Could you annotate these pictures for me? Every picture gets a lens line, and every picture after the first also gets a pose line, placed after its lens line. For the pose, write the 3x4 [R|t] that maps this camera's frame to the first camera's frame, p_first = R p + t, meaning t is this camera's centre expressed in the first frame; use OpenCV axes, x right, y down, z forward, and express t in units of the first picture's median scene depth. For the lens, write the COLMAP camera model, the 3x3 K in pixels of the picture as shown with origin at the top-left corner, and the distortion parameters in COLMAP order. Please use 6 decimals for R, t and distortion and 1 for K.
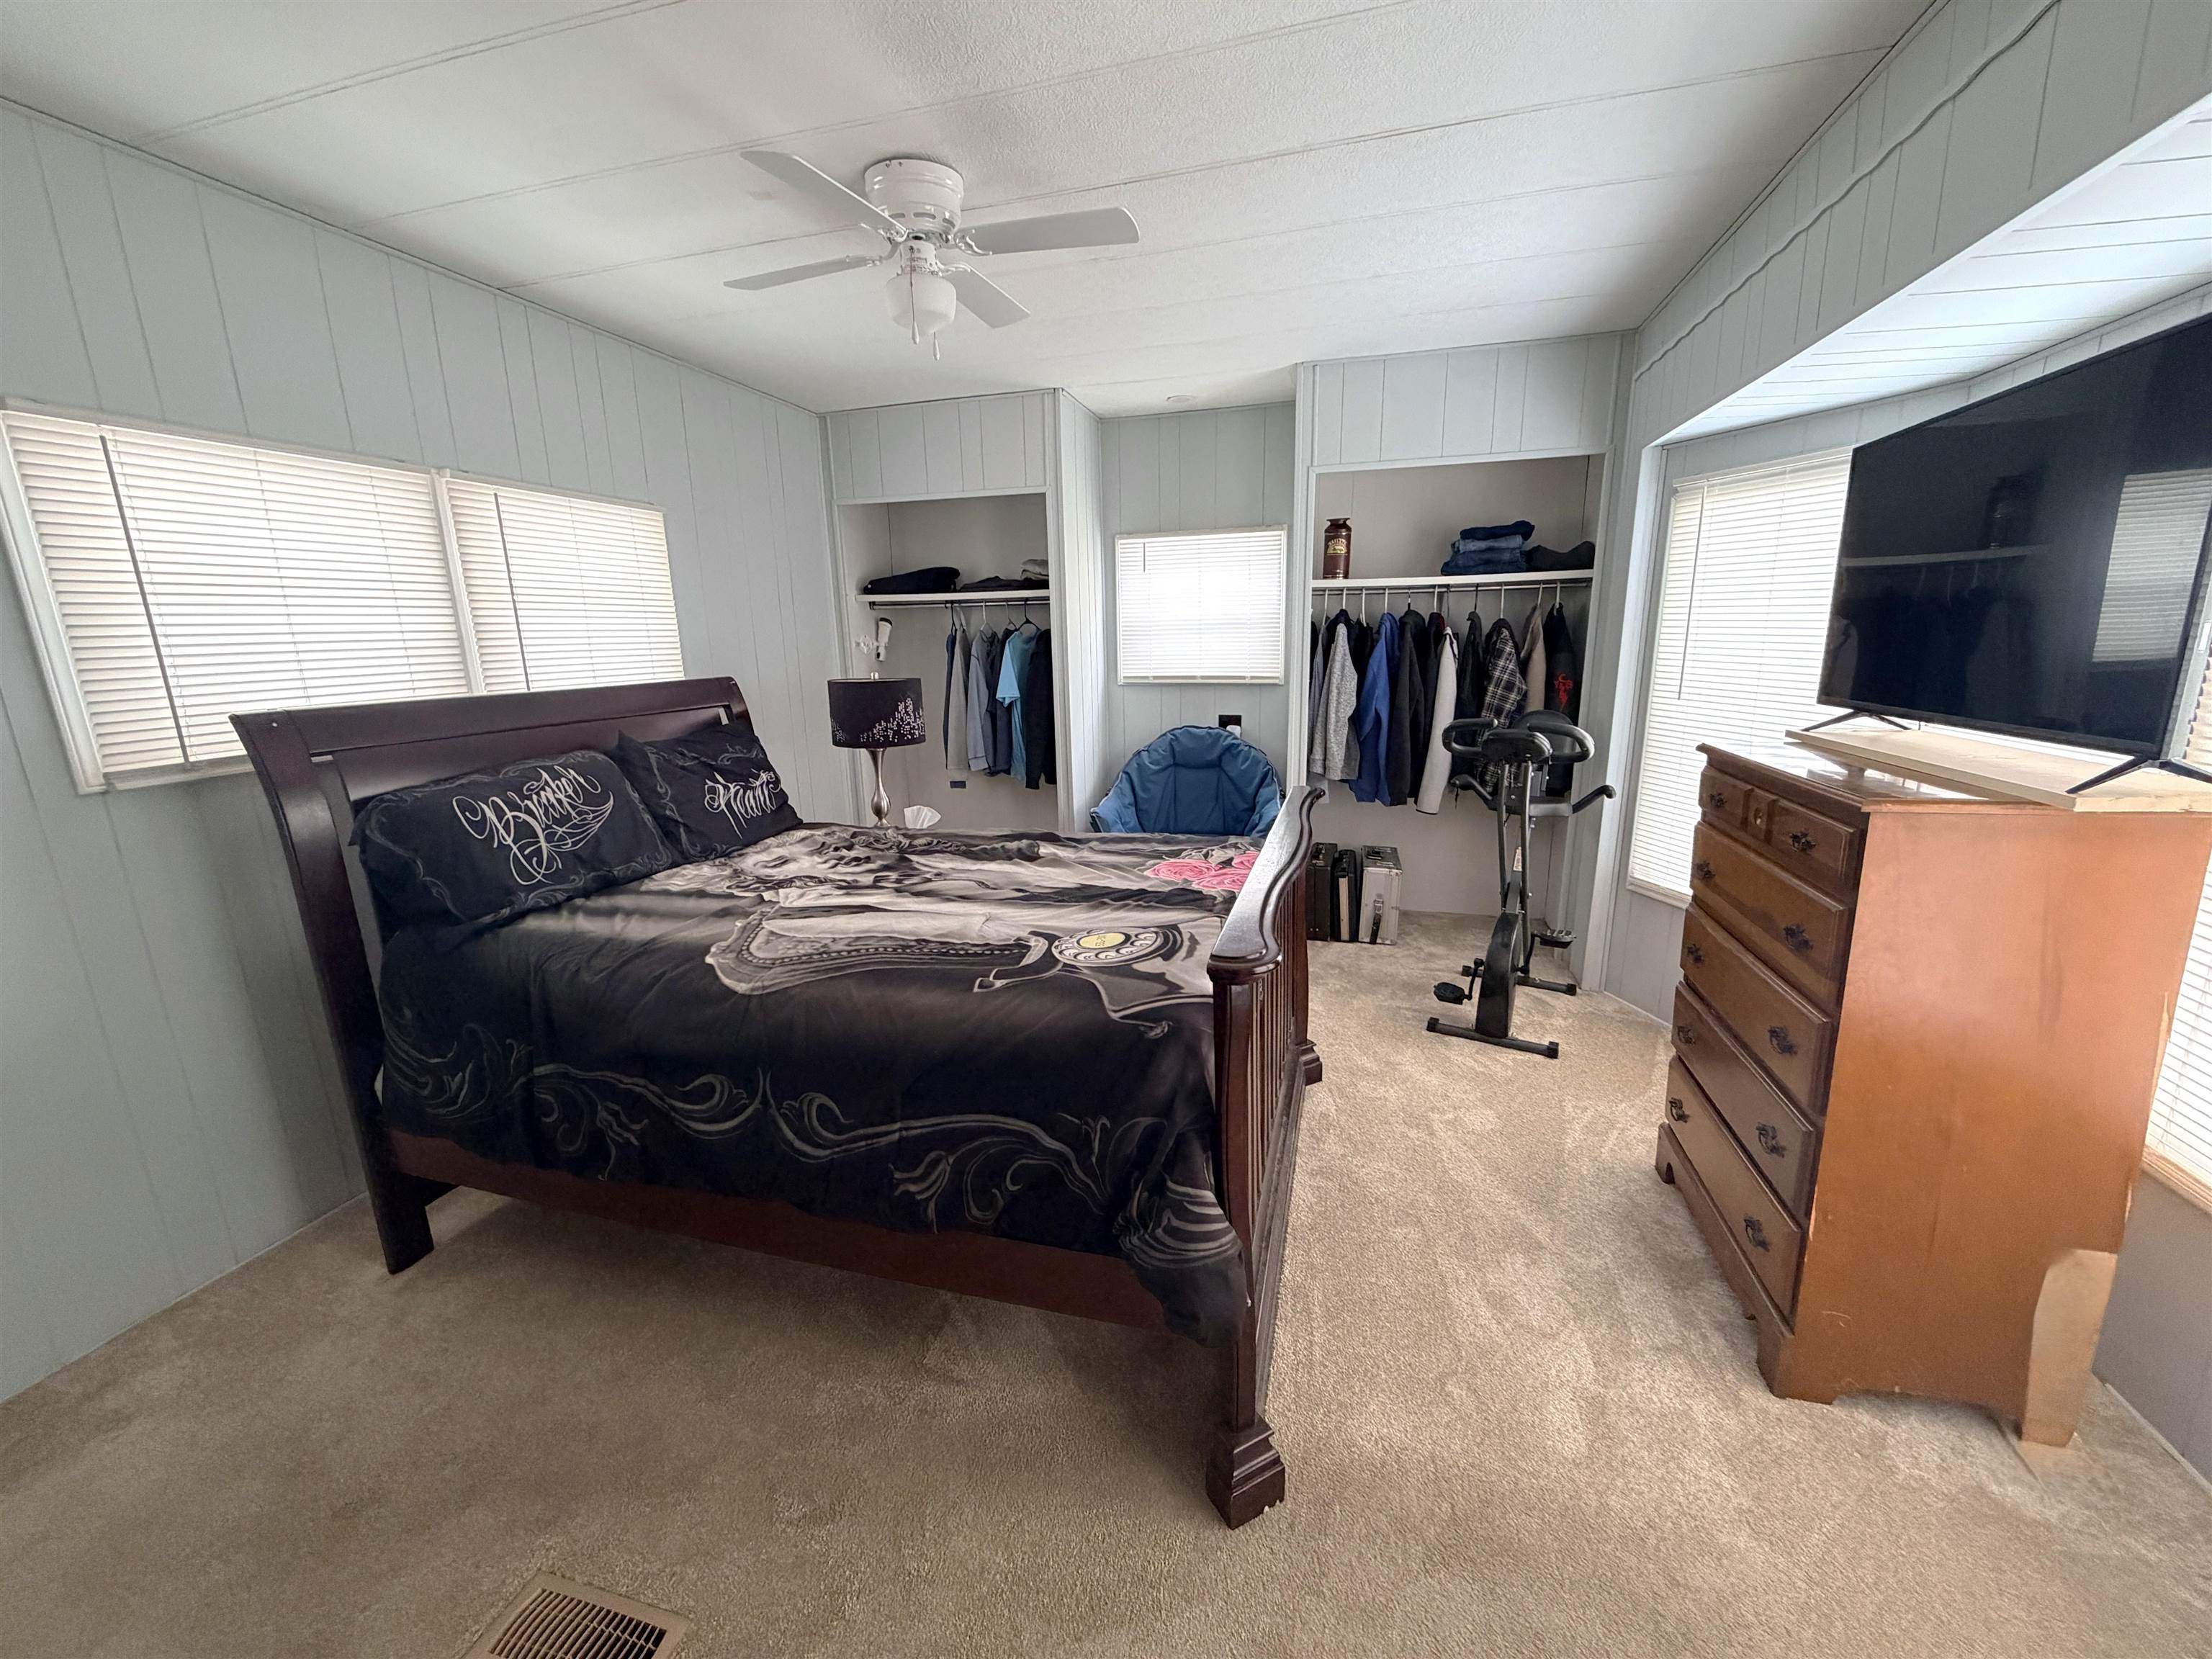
lens RADIAL K [[886.8, 0, 1118.6], [0, 886.8, 829.2], [0, 0, 1]] dist [-0.001765, -0.000254]
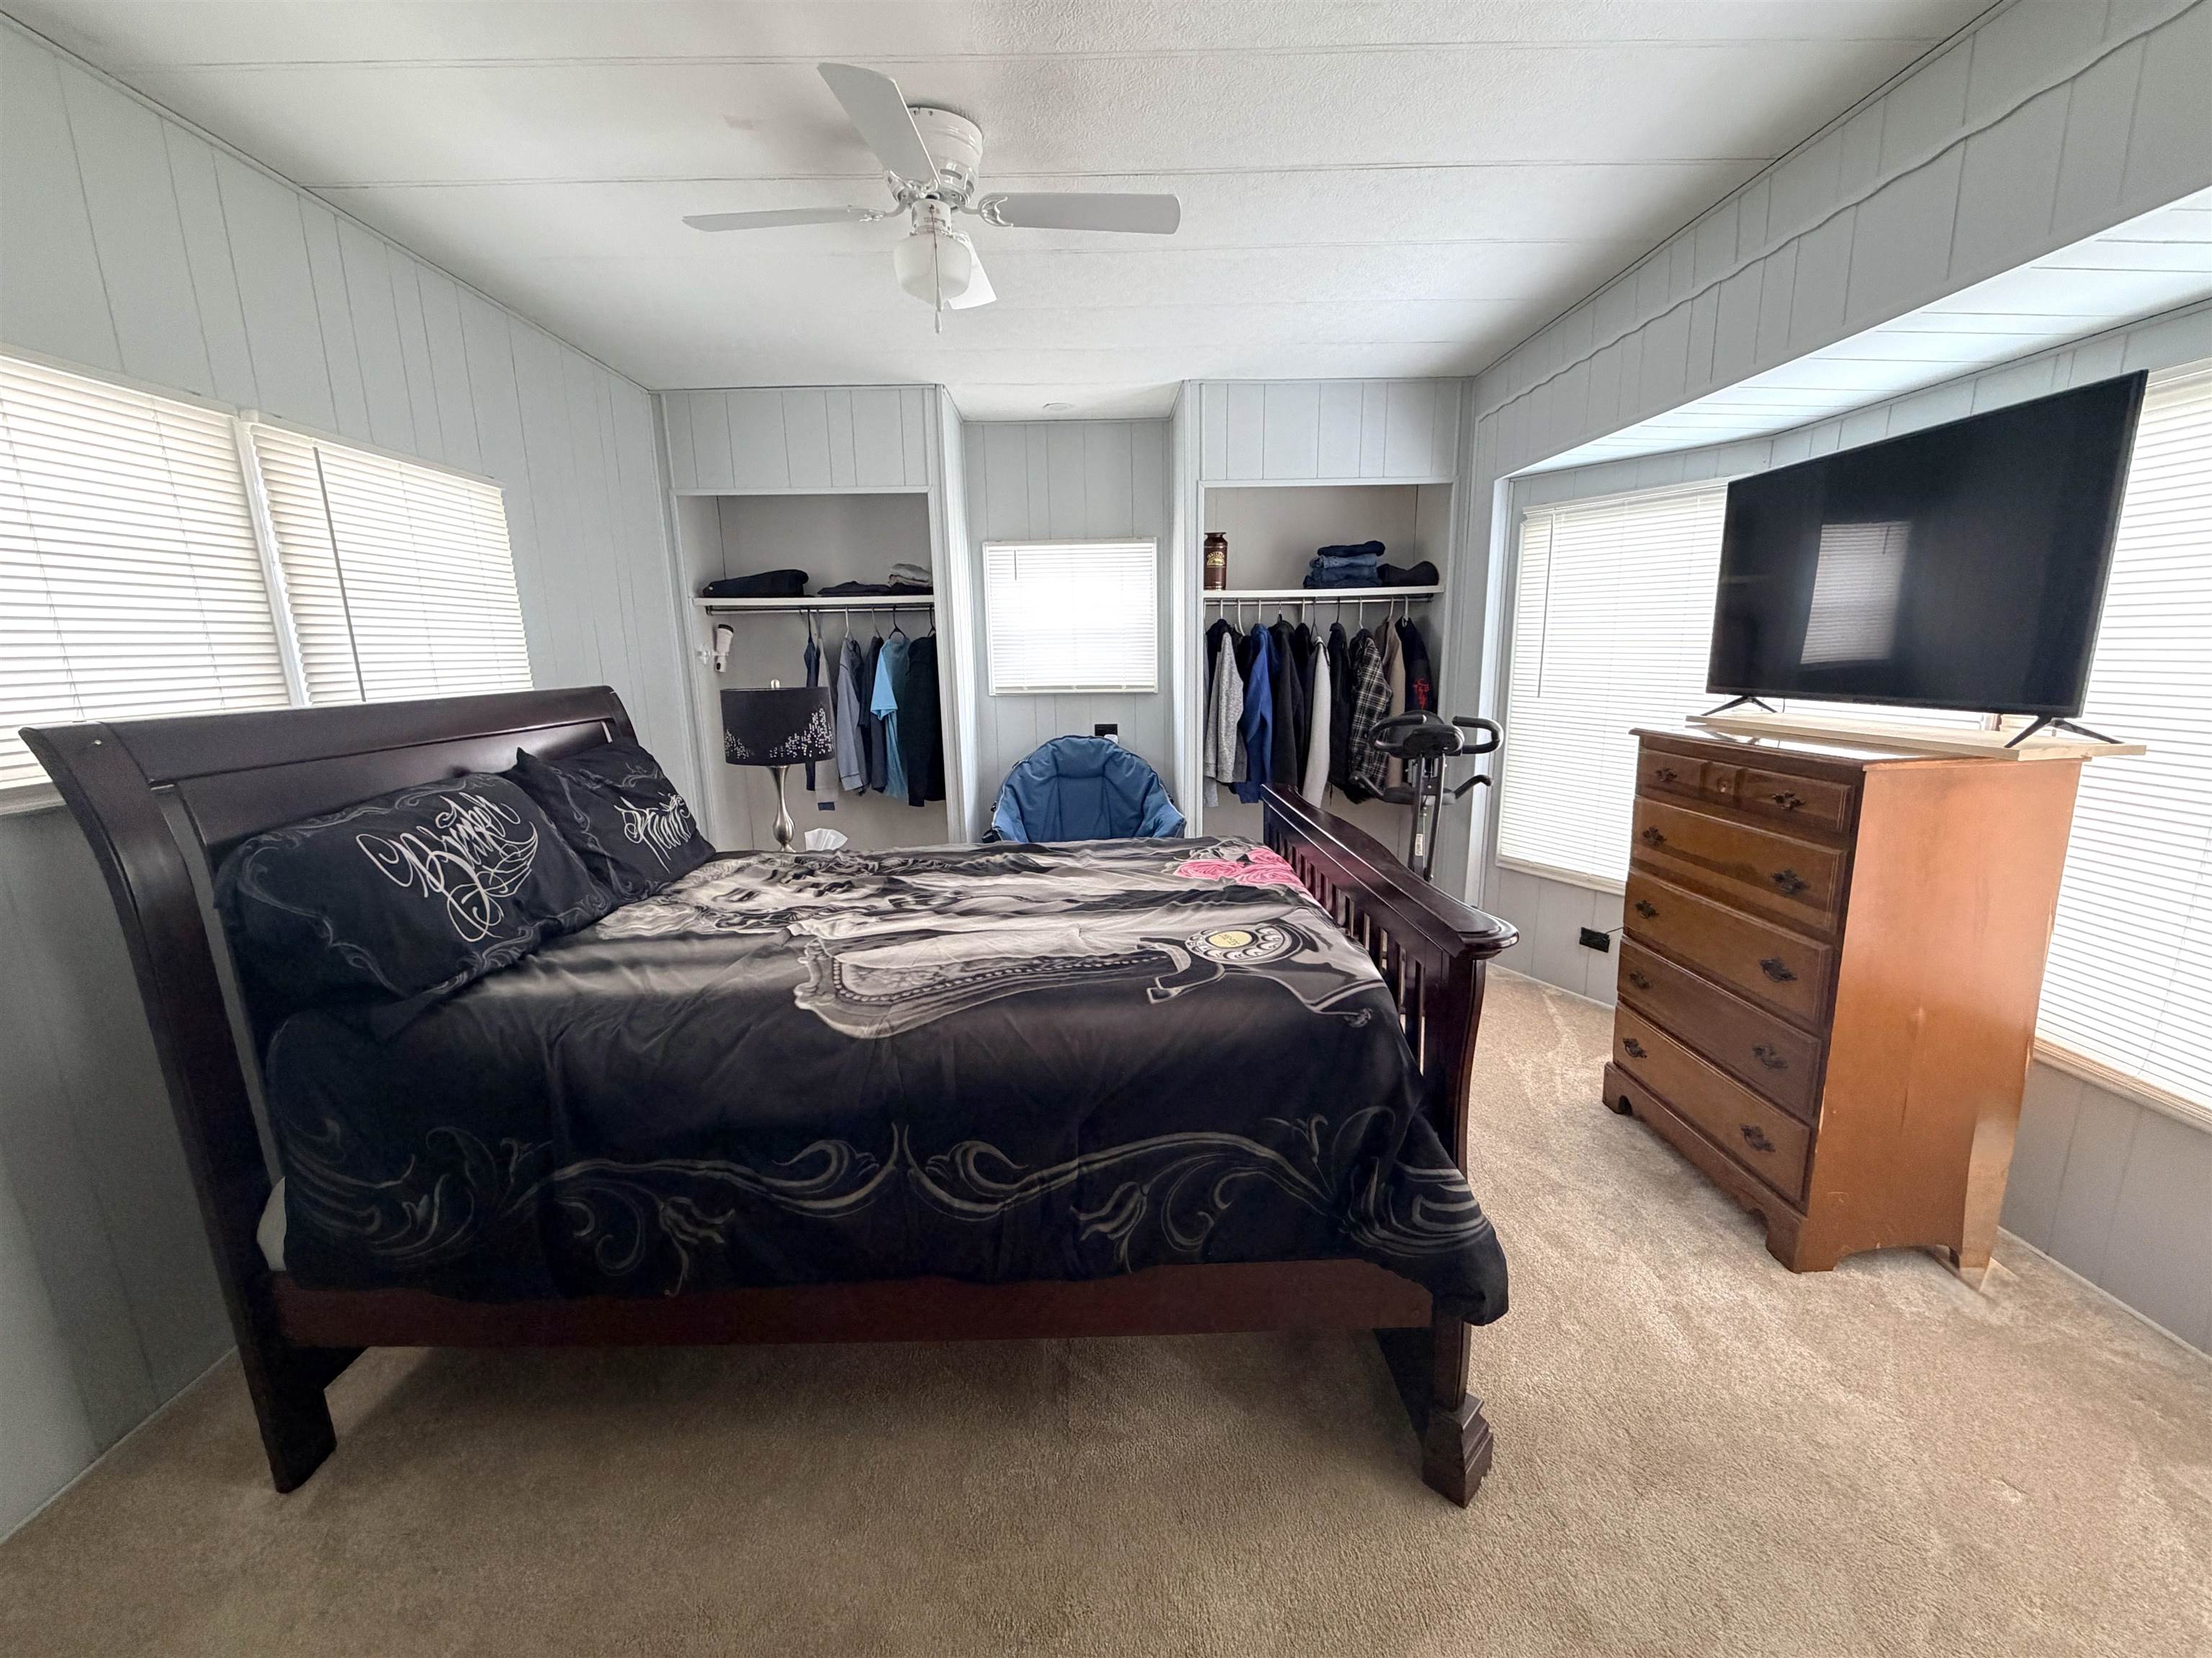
lens RADIAL K [[886.8, 0, 1109.7], [0, 886.8, 828.3], [0, 0, 1]] dist [-0.001765, -0.000254]
pose [[0.956402, -0.055075, 0.286814, -0.345147], [0.062172, 0.997942, -0.015690, 0.009787], [-0.285359, 0.032837, 0.957858, 0.089835]]
